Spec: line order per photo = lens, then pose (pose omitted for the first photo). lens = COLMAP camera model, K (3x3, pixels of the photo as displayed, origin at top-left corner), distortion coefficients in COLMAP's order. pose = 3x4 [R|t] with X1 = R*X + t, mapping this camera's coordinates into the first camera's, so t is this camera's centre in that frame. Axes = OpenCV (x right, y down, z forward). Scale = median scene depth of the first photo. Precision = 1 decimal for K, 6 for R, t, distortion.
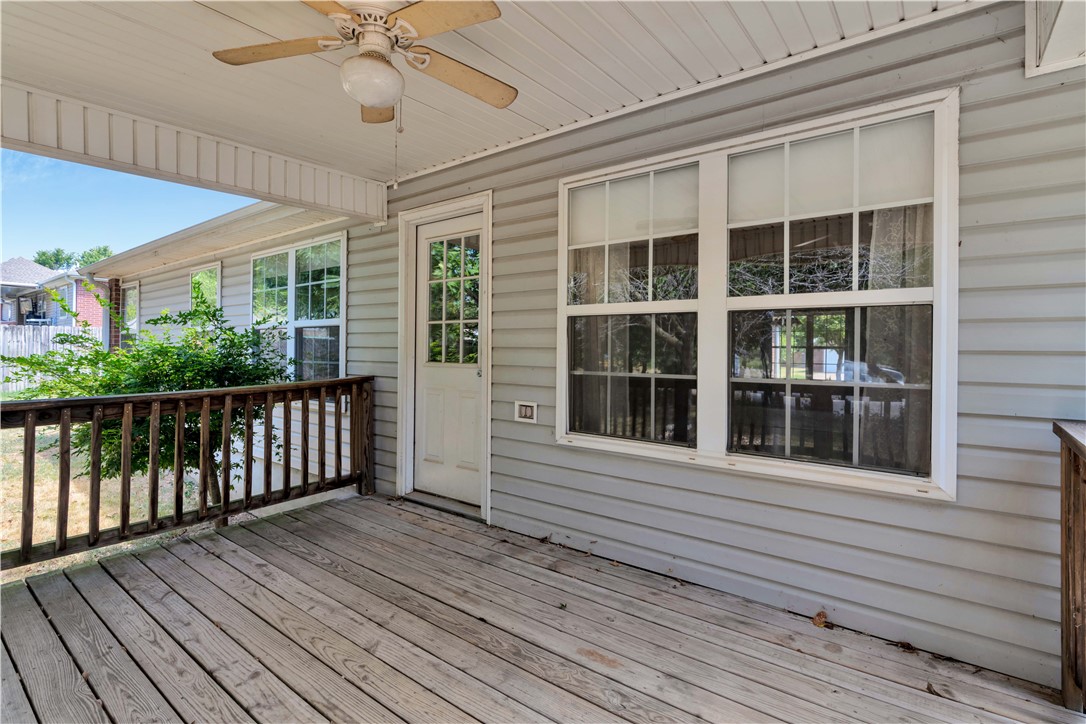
lens RADIAL K [[495.9, 0, 547.3], [0, 495.9, 355.8], [0, 0, 1]] dist [0.003512, 0.000296]
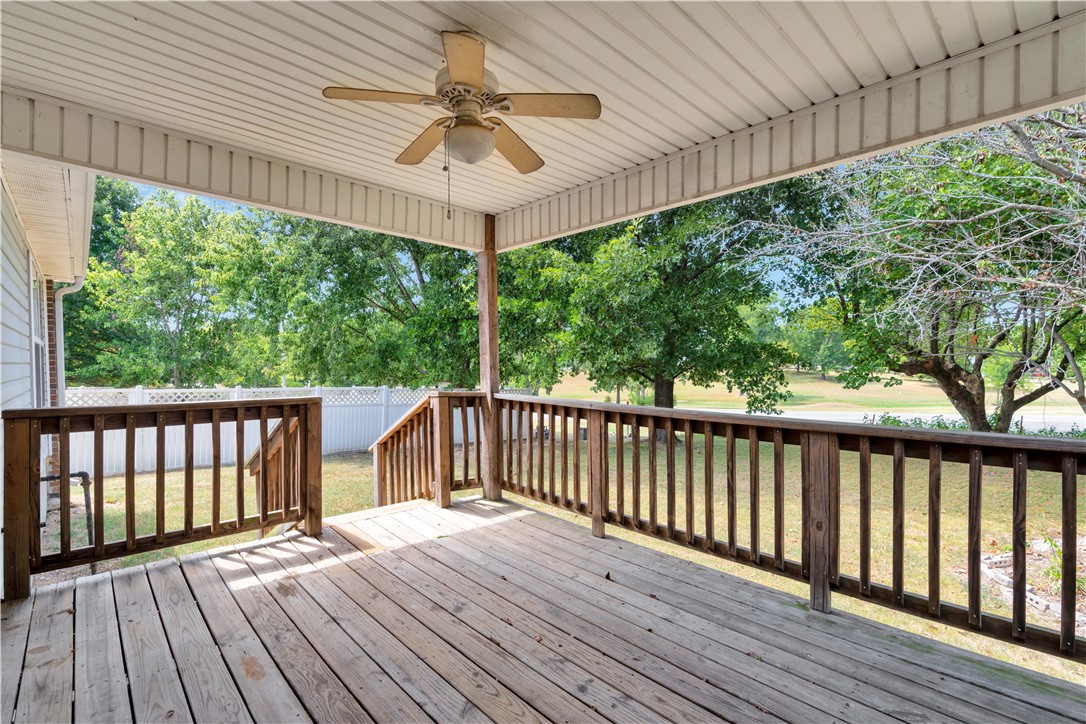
lens RADIAL K [[495.9, 0, 541.6], [0, 495.9, 365.6], [0, 0, 1]] dist [0.003512, 0.000296]
pose [[-0.982061, -0.002277, 0.188550, -0.680512], [-0.001775, 0.999994, 0.002830, -0.004027], [-0.188556, 0.002444, -0.982059, 1.947466]]
